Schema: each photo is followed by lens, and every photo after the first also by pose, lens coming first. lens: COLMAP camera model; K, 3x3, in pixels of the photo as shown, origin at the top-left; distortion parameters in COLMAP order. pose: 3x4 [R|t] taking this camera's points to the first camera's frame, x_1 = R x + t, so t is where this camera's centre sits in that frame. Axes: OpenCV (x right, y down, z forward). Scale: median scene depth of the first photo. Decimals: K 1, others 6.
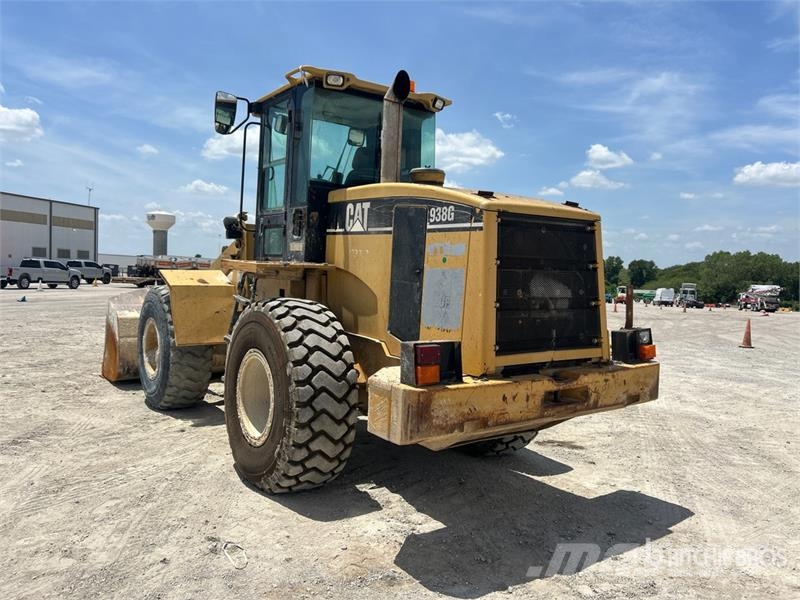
lens RADIAL K [[628.8, 0, 431.0], [0, 628.8, 275.2], [0, 0, 1]] dist [0.006818, 0.000840]
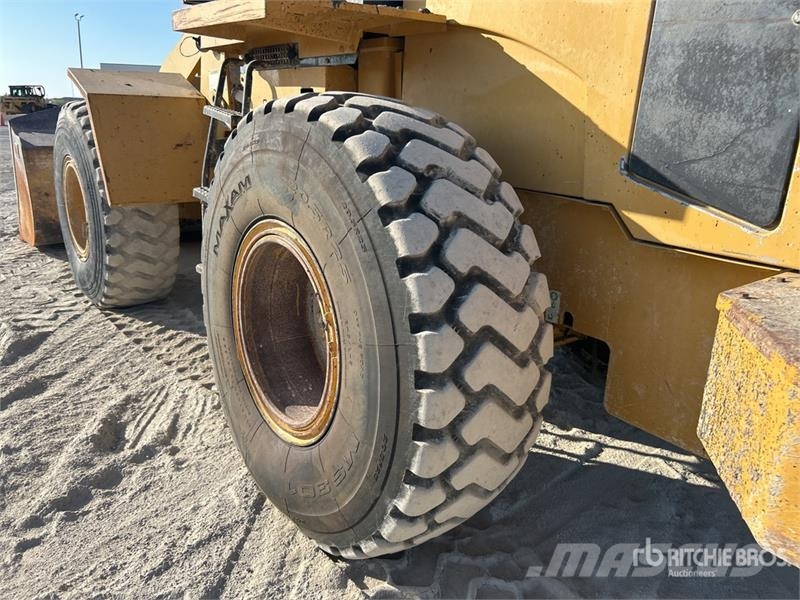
lens RADIAL K [[591.7, 0, 400.3], [0, 591.7, 291.1], [0, 0, 1]] dist [0.073360, -0.098791]
pose [[0.999441, -0.008693, 0.032275, -0.226060], [-0.000521, 0.961421, 0.275079, 0.061473], [-0.033421, -0.274942, 0.960880, 0.664102]]
